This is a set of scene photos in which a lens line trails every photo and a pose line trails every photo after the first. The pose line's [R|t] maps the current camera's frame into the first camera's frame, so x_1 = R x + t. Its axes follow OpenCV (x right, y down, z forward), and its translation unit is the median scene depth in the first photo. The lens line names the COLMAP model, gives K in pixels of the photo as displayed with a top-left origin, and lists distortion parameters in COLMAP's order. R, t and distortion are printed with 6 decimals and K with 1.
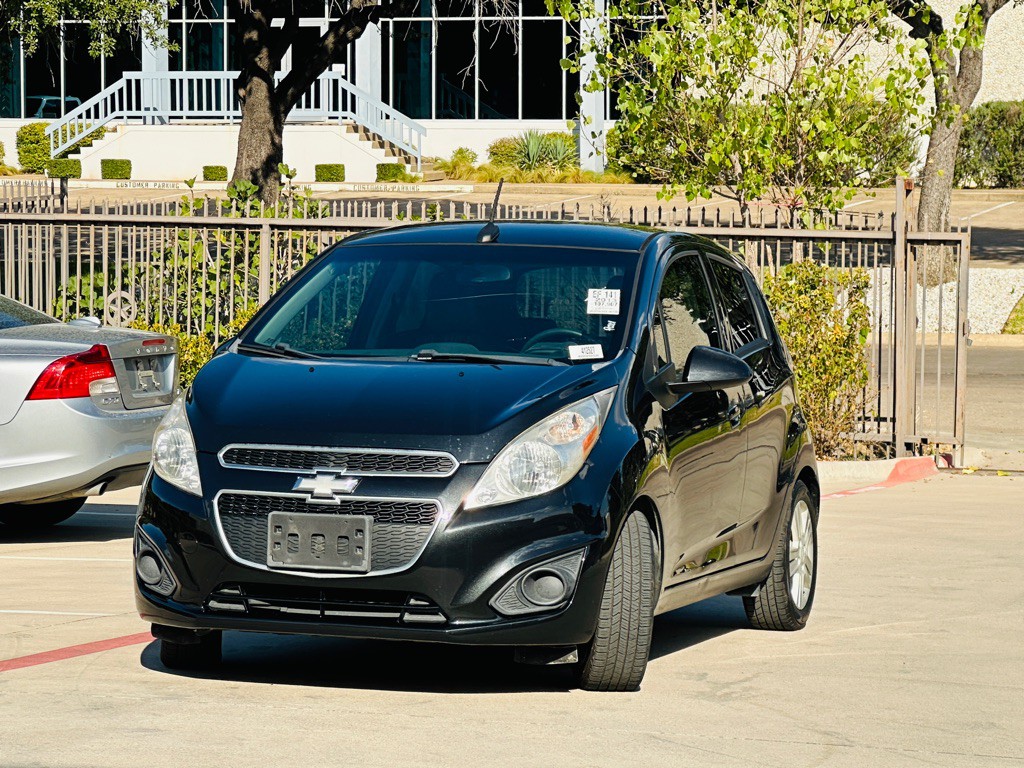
lens RADIAL K [[3057.9, 0, 512.0], [0, 3057.9, 384.0], [0, 0, 1]] dist [-0.134767, 7.531064]
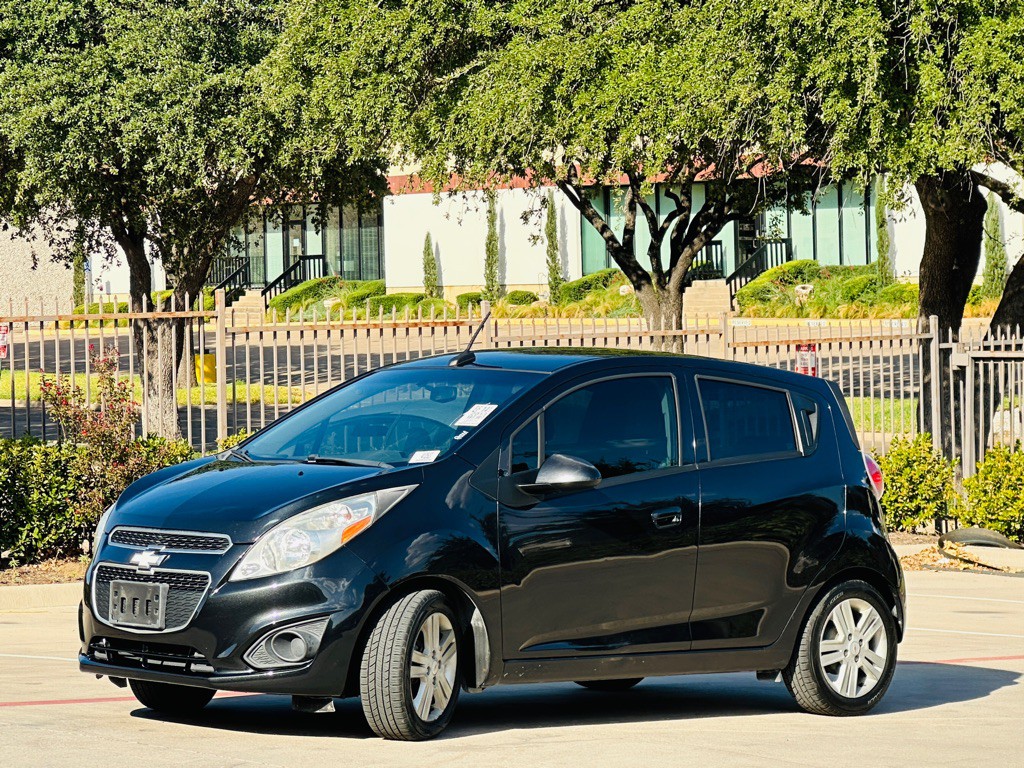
lens RADIAL K [[3057.9, 0, 512.0], [0, 3057.9, 384.0], [0, 0, 1]] dist [-0.134767, 7.531064]
pose [[0.864091, -0.010649, -0.503223, 0.697479], [-0.014483, 0.998836, -0.046006, 0.016726], [0.503128, 0.047041, 0.862931, -0.009802]]
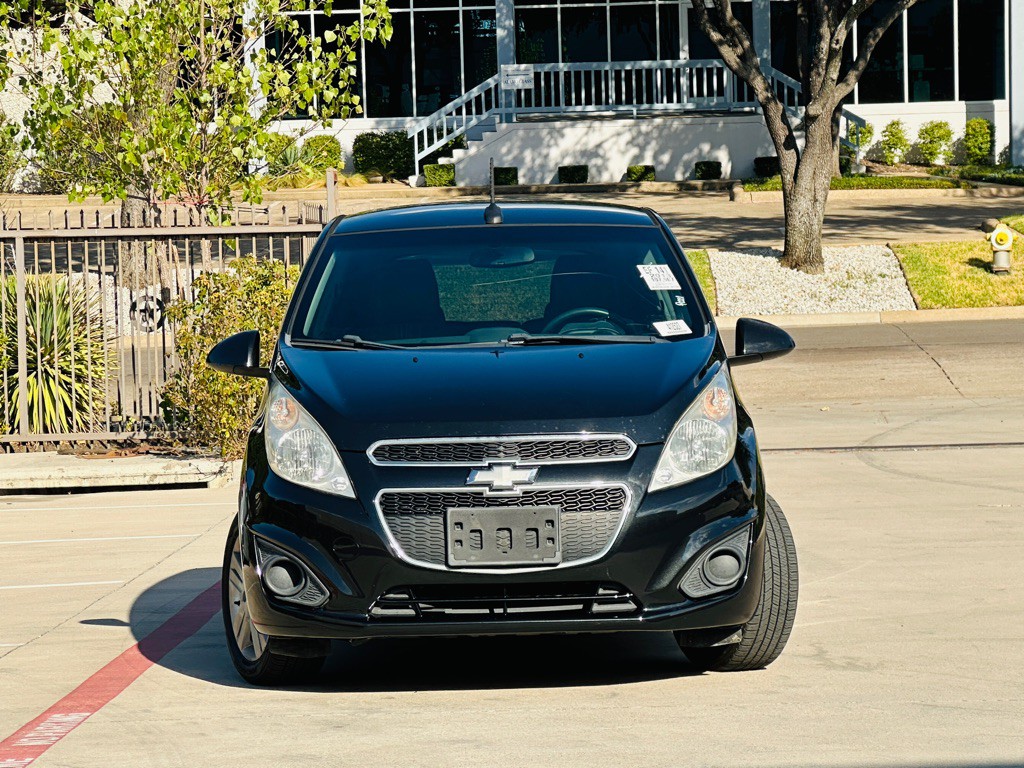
lens RADIAL K [[3057.9, 0, 512.0], [0, 3057.9, 384.0], [0, 0, 1]] dist [-0.134767, 7.531064]
pose [[0.951877, -0.053576, 0.301760, -0.343817], [0.054328, 0.998506, 0.005906, -0.001247], [-0.301626, 0.010772, 0.953366, 0.088847]]
